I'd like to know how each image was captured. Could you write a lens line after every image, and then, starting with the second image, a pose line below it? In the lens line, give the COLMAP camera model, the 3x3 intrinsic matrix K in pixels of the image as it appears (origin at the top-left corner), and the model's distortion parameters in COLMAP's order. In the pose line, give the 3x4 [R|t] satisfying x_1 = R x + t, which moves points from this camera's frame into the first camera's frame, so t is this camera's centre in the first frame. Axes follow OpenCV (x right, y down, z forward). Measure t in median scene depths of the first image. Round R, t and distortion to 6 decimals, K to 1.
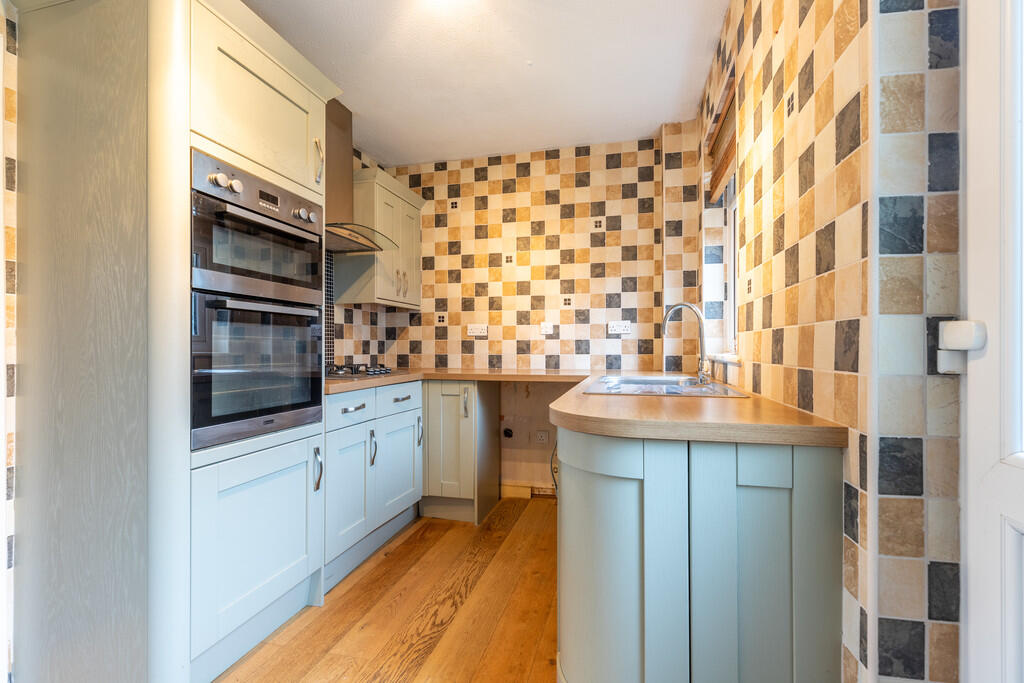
lens RADIAL K [[472.6, 0, 515.2], [0, 472.6, 345.7], [0, 0, 1]] dist [0.002889, 0.000500]
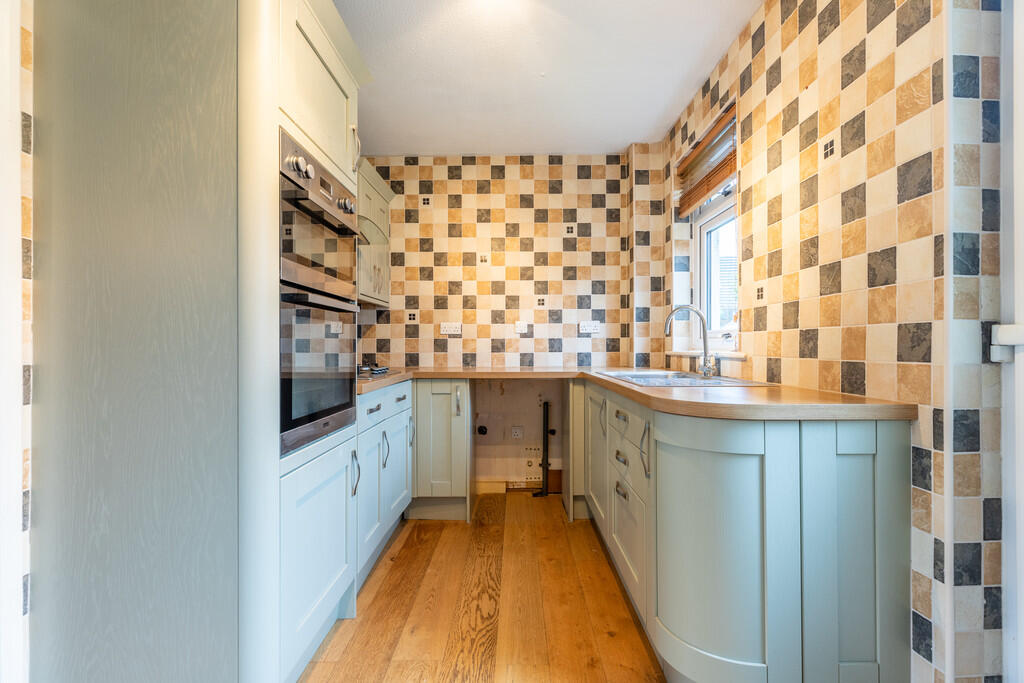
lens RADIAL K [[472.6, 0, 517.8], [0, 472.6, 343.8], [0, 0, 1]] dist [0.002889, 0.000500]
pose [[0.969077, 0.000546, 0.246757, -0.439624], [0.000072, 0.999997, -0.002495, 0.004508], [-0.246758, 0.002436, 0.969074, -0.002604]]
